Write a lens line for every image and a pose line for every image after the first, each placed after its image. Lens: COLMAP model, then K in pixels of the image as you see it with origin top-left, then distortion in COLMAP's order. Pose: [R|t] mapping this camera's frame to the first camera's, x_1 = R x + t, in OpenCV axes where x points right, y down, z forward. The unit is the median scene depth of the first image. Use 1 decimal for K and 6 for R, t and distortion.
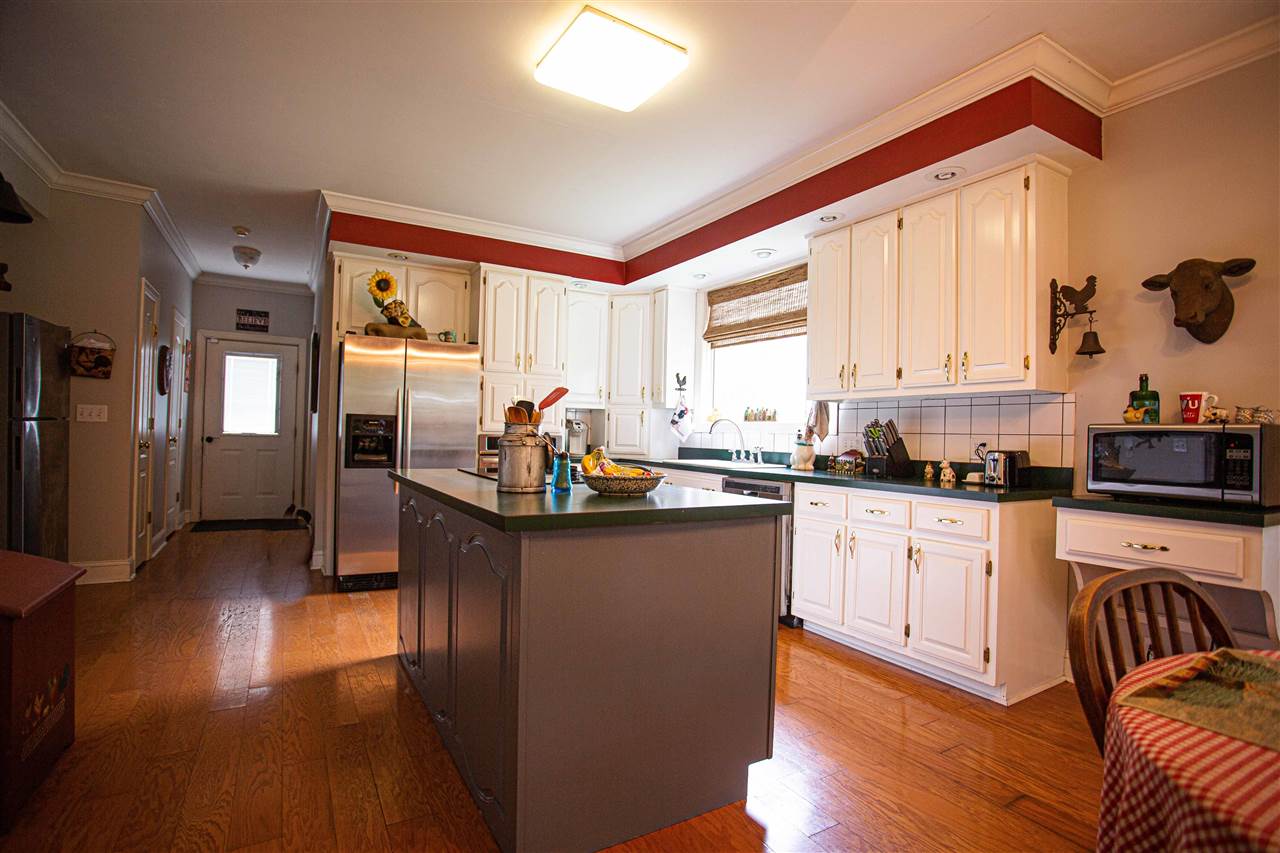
lens RADIAL K [[637.0, 0, 640.4], [0, 637.0, 427.0], [0, 0, 1]] dist [-0.023081, 0.001208]
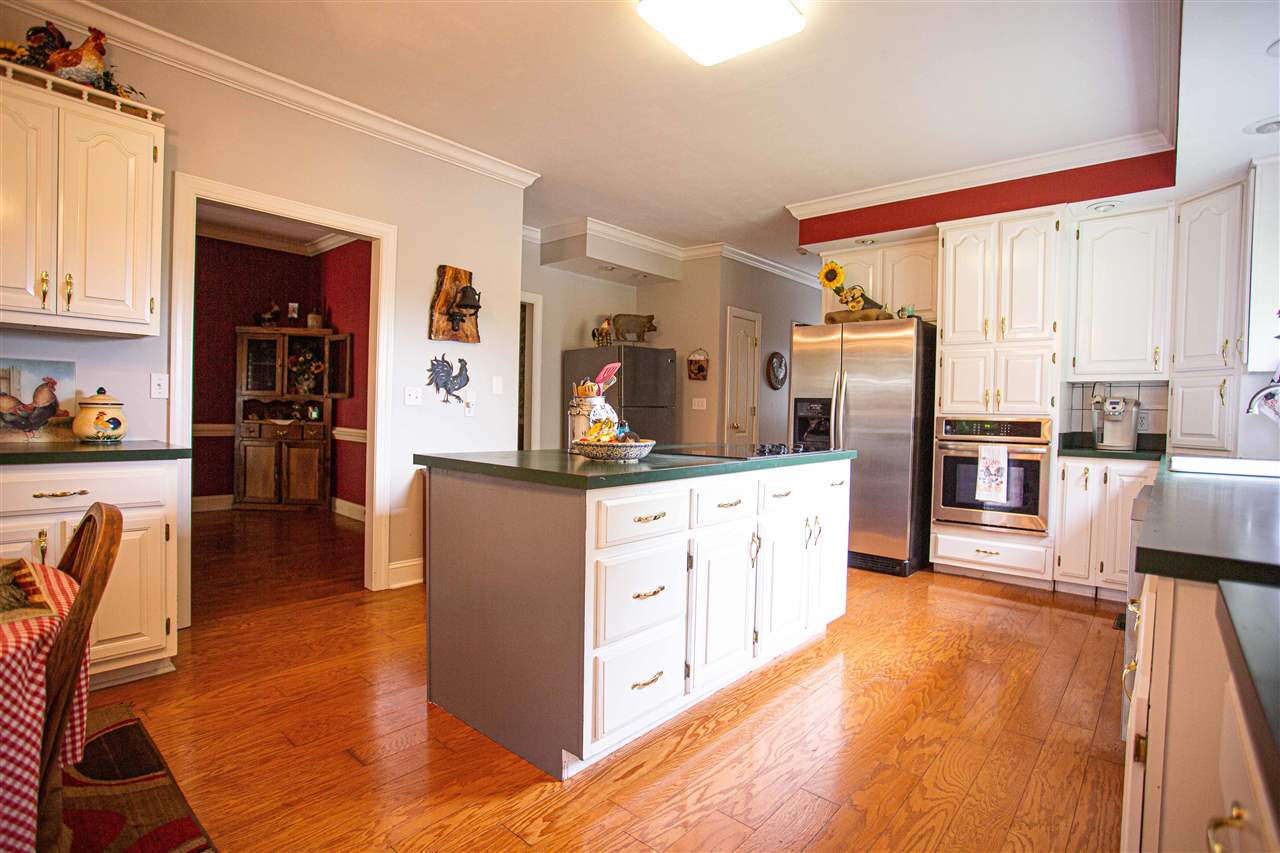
lens RADIAL K [[637.0, 0, 645.2], [0, 637.0, 423.7], [0, 0, 1]] dist [-0.023081, 0.001208]
pose [[0.332801, 0.003363, -0.942991, 0.506098], [-0.000827, 0.999994, 0.003274, 0.020613], [0.942997, -0.000310, 0.332802, 0.365479]]
